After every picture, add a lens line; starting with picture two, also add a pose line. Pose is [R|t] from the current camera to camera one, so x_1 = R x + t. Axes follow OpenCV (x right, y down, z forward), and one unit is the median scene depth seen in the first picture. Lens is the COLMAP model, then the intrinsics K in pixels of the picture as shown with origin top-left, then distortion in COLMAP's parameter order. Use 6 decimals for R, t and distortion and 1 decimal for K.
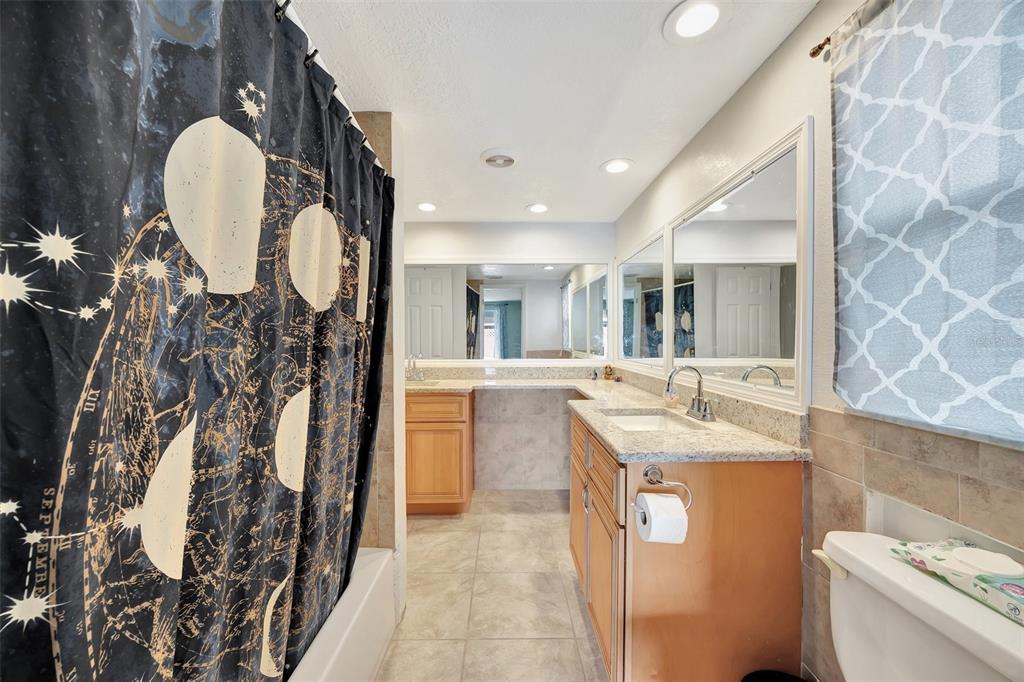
lens RADIAL K [[387.8, 0, 512.0], [0, 387.8, 341.0], [0, 0, 1]] dist [-0.006334, 0.000032]
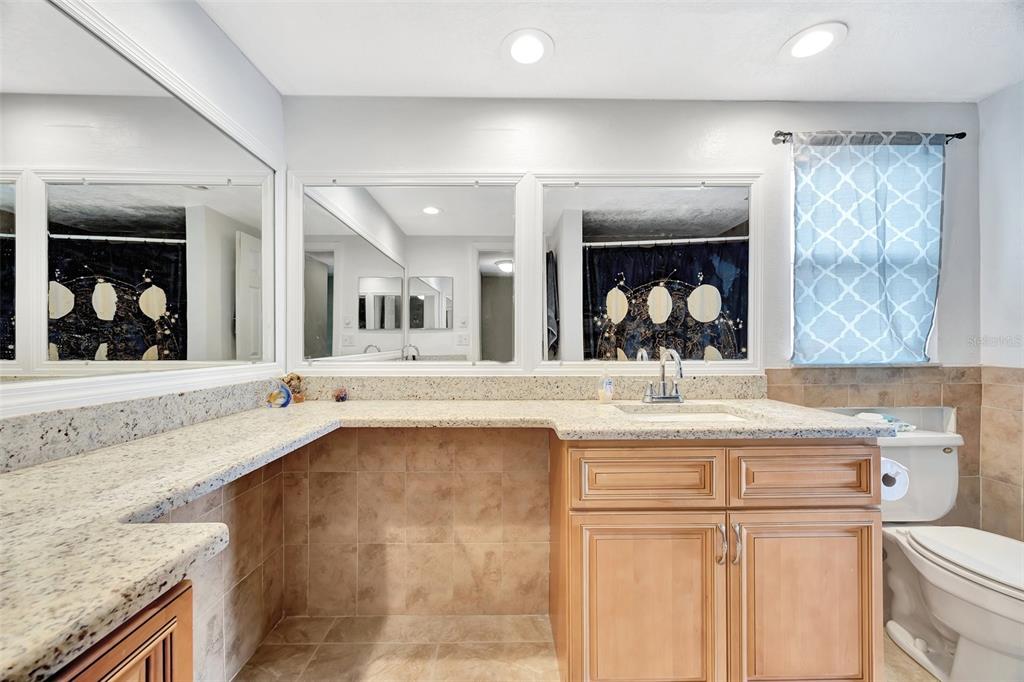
lens RADIAL K [[387.8, 0, 512.0], [0, 387.8, 341.0], [0, 0, 1]] dist [-0.006334, 0.000032]
pose [[-0.008647, 0.004516, 0.999952, -0.839400], [0.008760, 0.999952, -0.004440, 0.075631], [-0.999924, 0.008721, -0.008687, 2.407258]]
